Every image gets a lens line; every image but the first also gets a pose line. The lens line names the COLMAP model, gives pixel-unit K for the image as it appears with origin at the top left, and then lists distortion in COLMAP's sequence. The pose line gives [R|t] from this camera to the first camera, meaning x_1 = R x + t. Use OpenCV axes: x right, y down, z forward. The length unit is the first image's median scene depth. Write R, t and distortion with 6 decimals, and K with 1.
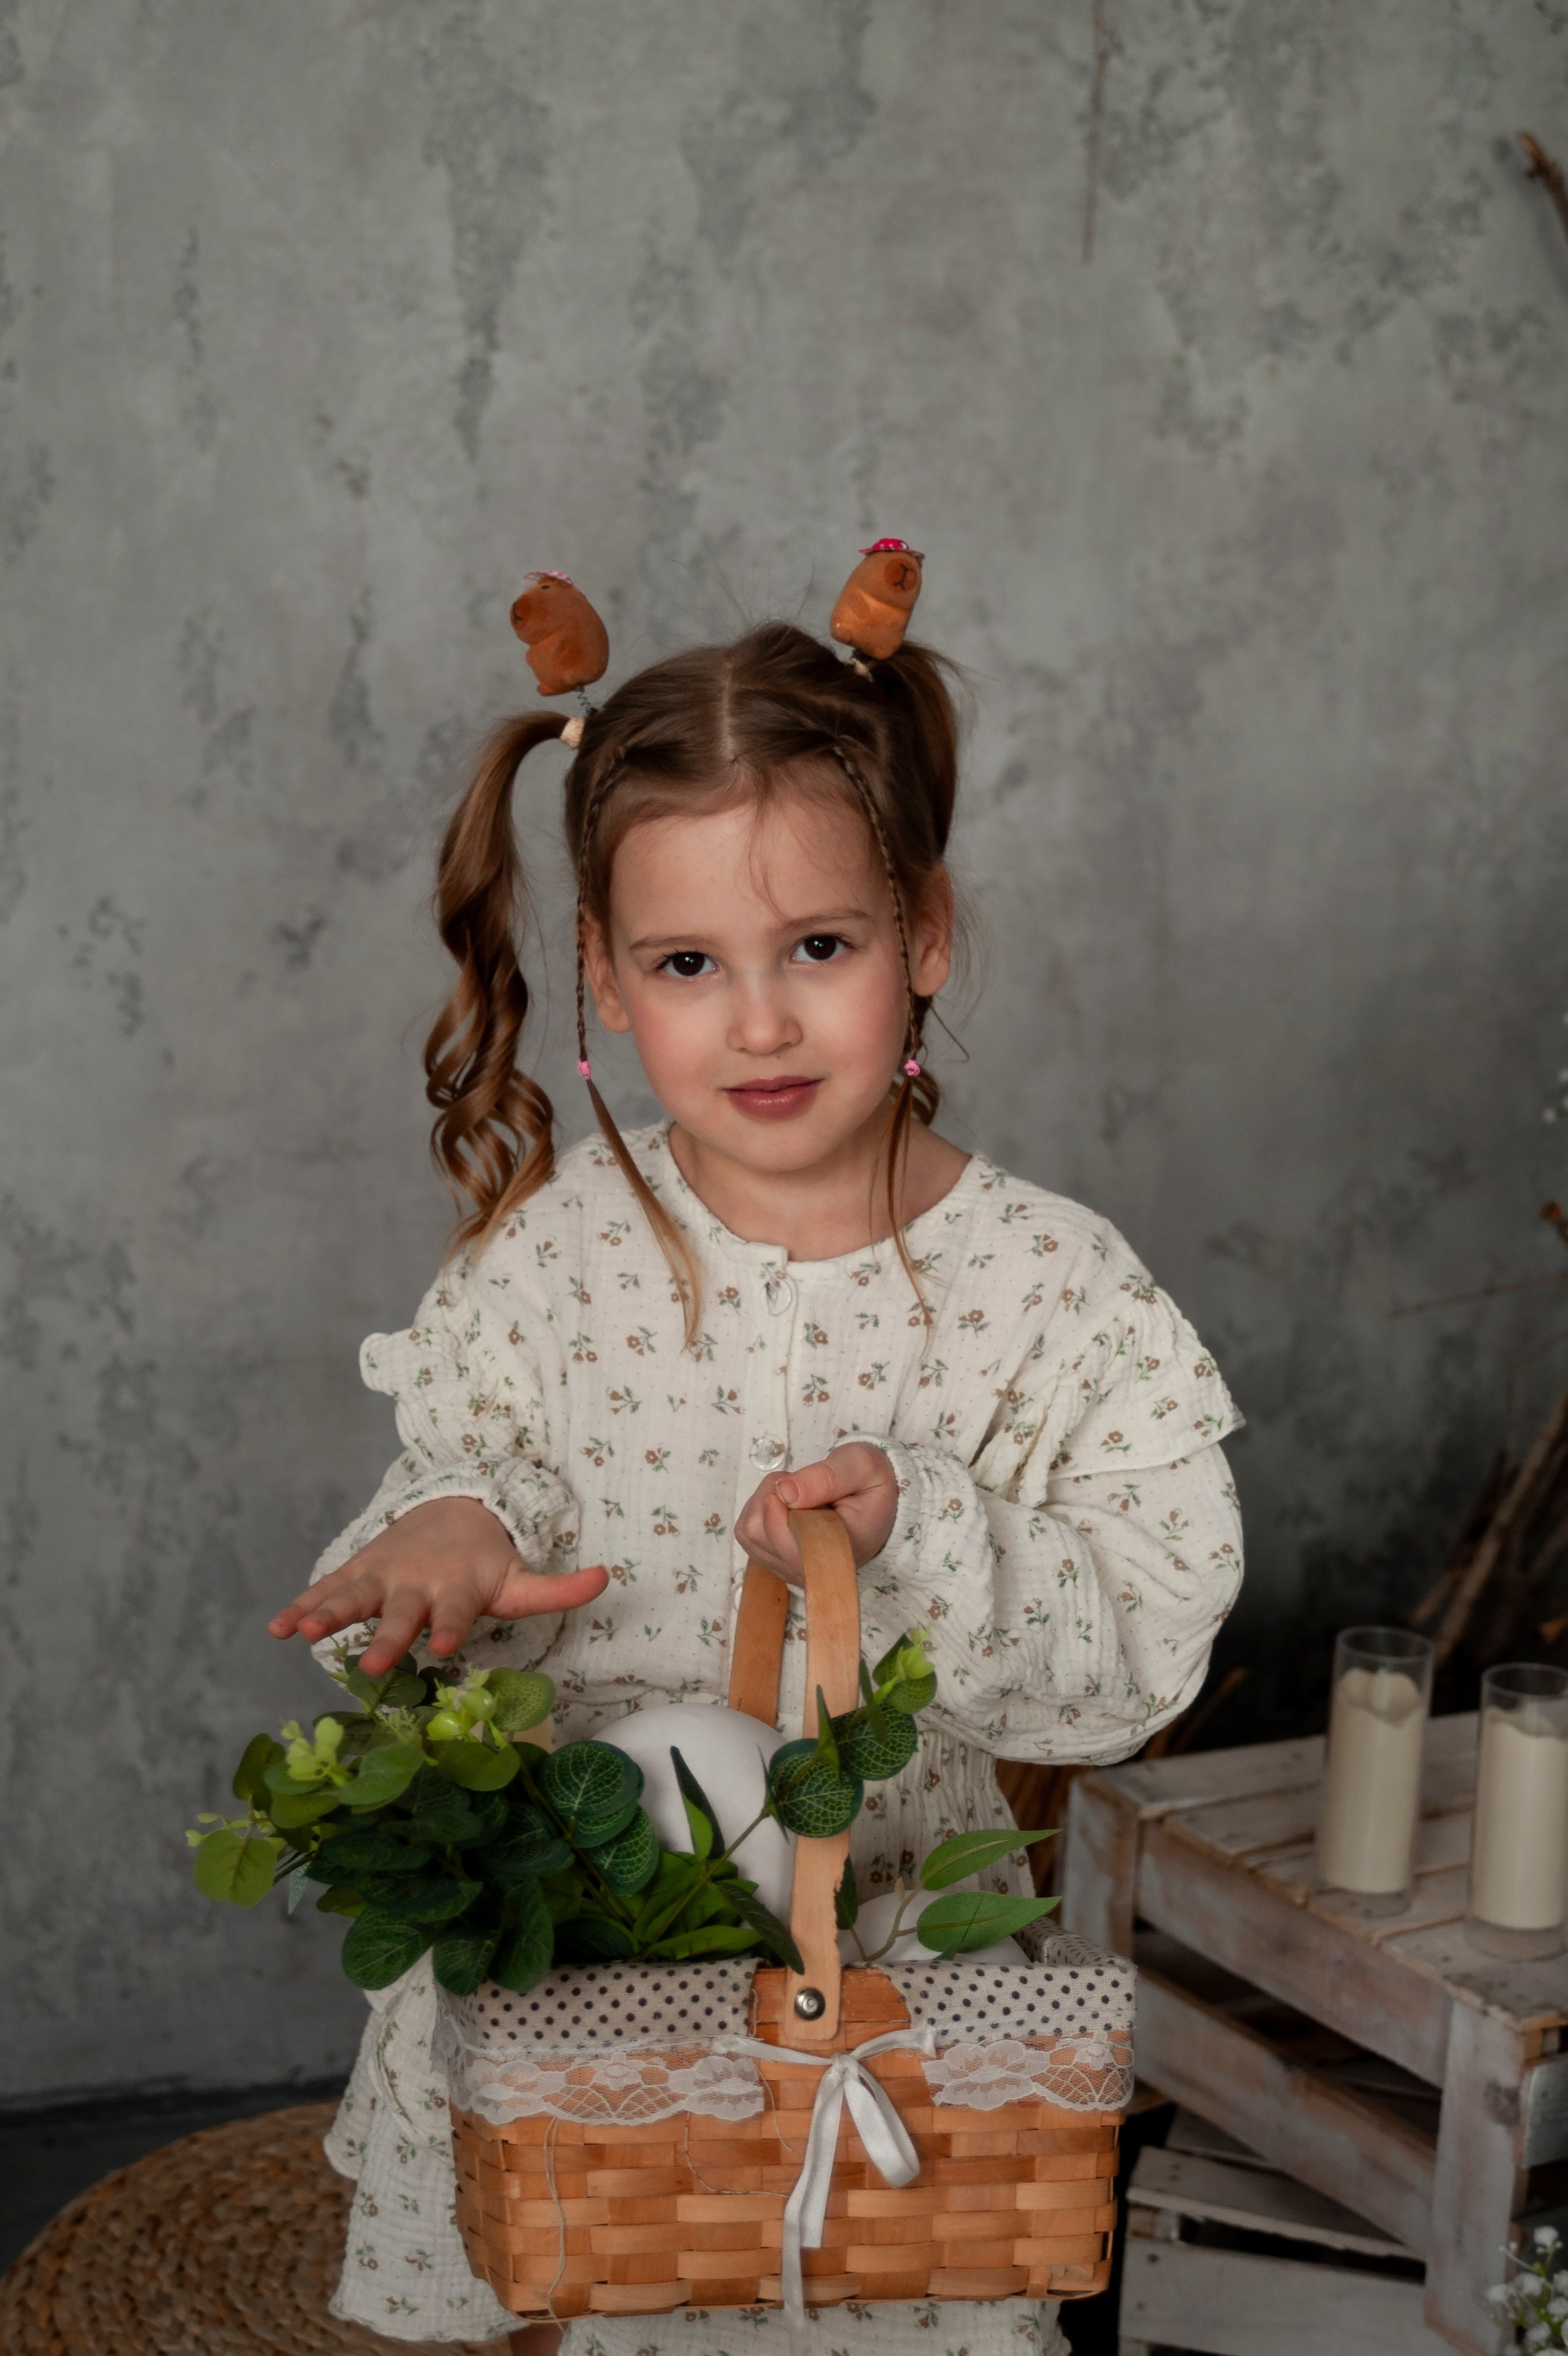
lens RADIAL K [[4170.6, 0, 782.0], [0, 4170.6, 1051.8], [0, 0, 1]] dist [-0.005432, -0.022284]
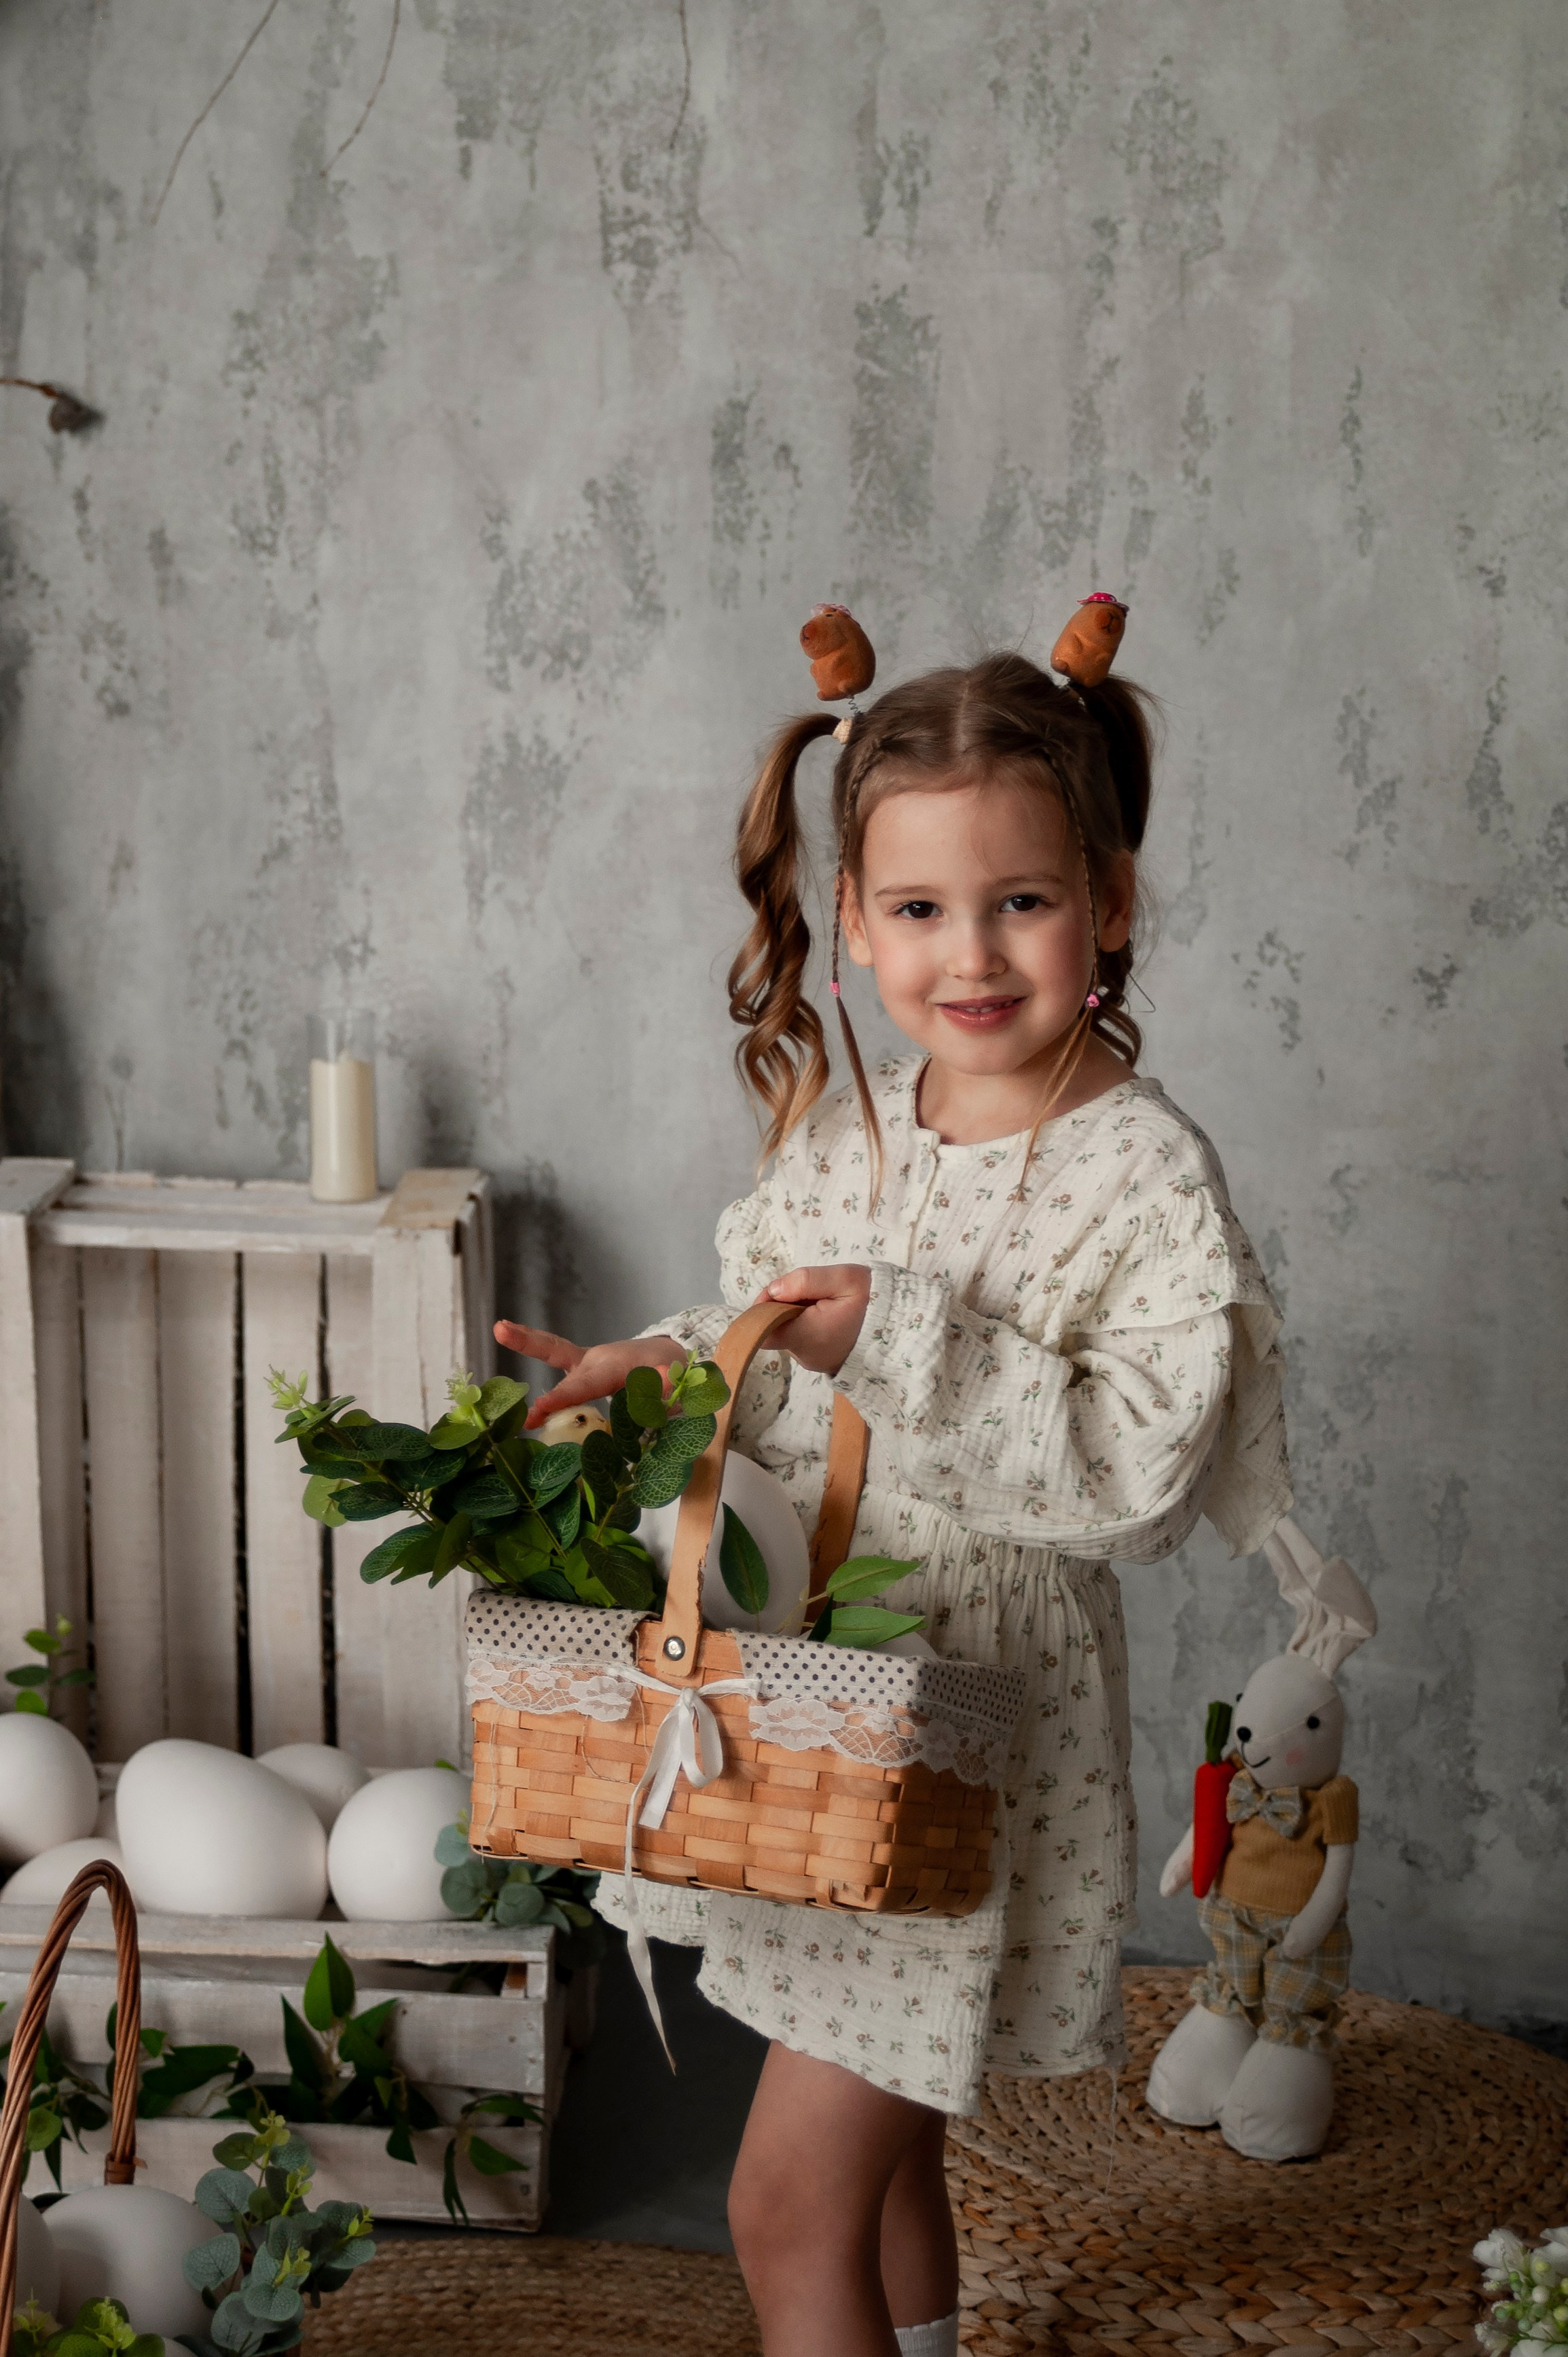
lens RADIAL K [[4425.1, 0, 614.0], [0, 4425.1, 978.5], [0, 0, 1]] dist [-0.001868, 0.061514]
pose [[0.746618, 0.068724, -0.661694, 0.522291], [-0.115232, 0.992975, -0.026890, 0.030915], [0.655197, 0.096325, 0.749292, -0.056303]]
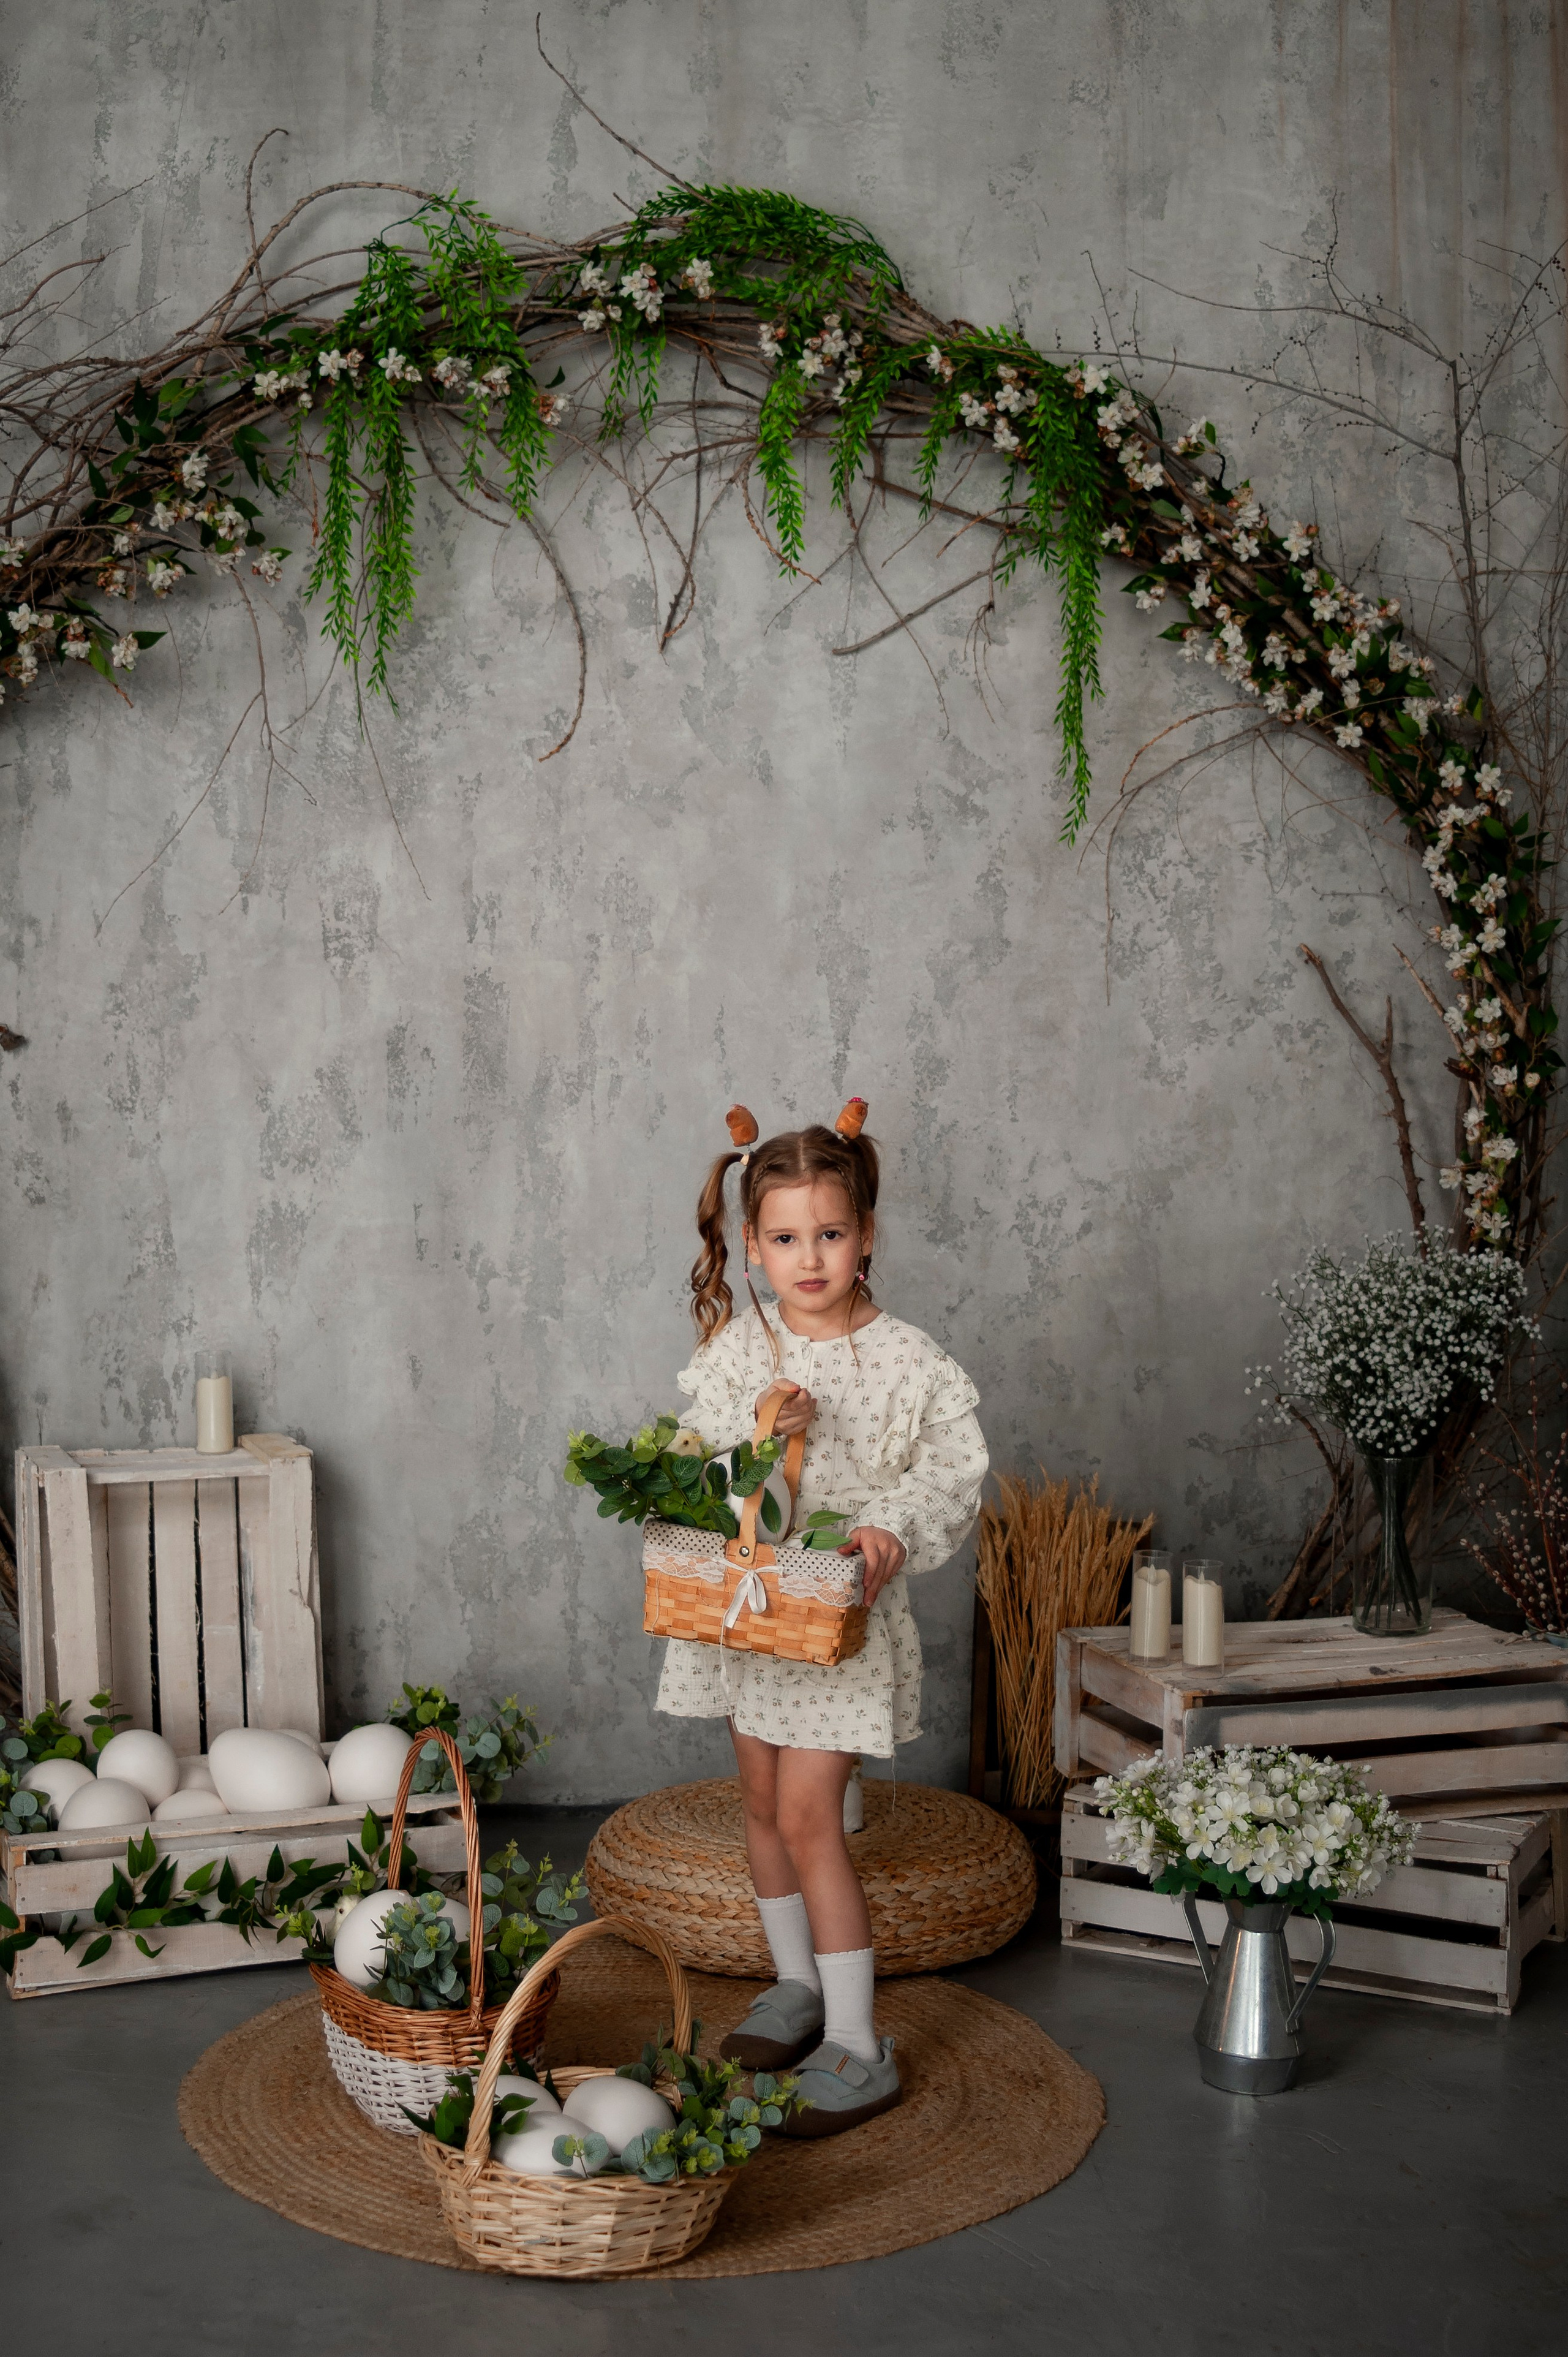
lens RADIAL K [[2957.4, 0, 784.6], [0, 2957.4, 1135.2], [0, 0, 1]] dist [-0.101428, 0.038702]
pose [[0.970693, -0.025680, -0.238948, 0.300203], [-0.012490, 0.987540, -0.156870, 0.147722], [0.239999, 0.155257, 0.958277, -0.633134]]
